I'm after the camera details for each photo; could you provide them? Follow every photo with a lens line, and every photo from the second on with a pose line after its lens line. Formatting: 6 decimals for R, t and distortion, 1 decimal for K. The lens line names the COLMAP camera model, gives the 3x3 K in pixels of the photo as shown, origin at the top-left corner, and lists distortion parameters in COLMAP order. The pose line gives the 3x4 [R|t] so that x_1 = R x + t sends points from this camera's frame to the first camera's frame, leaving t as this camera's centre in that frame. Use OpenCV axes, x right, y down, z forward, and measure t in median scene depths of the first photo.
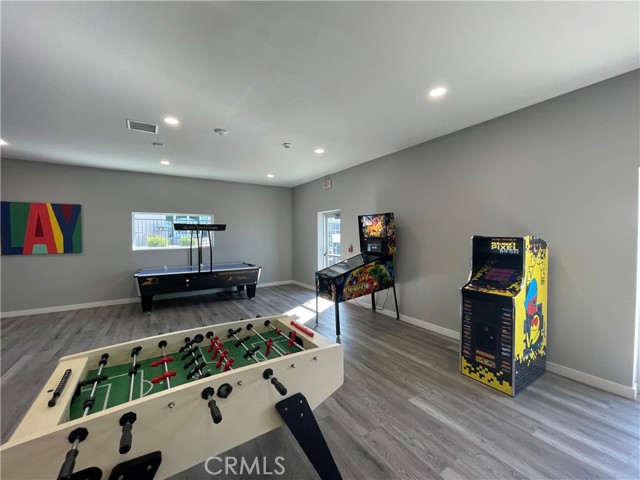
lens RADIAL K [[258.0, 0, 319.4], [0, 258.0, 240.7], [0, 0, 1]] dist [-0.003088, 0.000909]
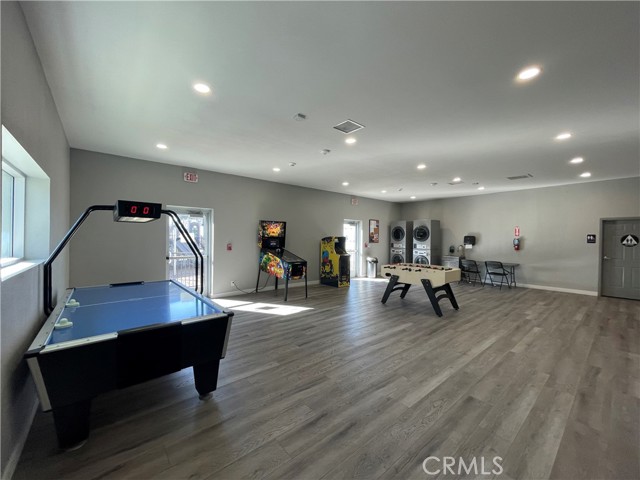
lens RADIAL K [[258.0, 0, 319.6], [0, 258.0, 240.9], [0, 0, 1]] dist [-0.003088, 0.000909]
pose [[-0.131205, -0.008254, 0.991321, -1.301908], [0.012923, 0.999866, 0.010036, -0.000990], [-0.991271, 0.014128, -0.131080, 0.961654]]
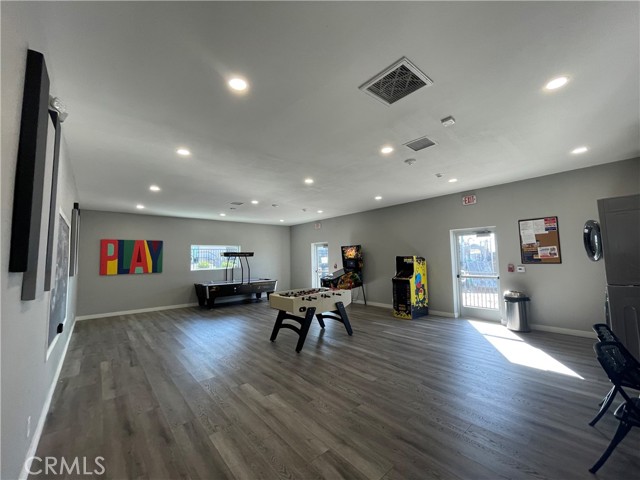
lens RADIAL K [[258.0, 0, 318.1], [0, 258.0, 239.3], [0, 0, 1]] dist [-0.003088, 0.000909]
pose [[0.990401, -0.006934, 0.138049, -0.265299], [0.021063, 0.994648, -0.101148, 0.032055], [-0.136609, 0.103084, 0.985247, -0.766363]]
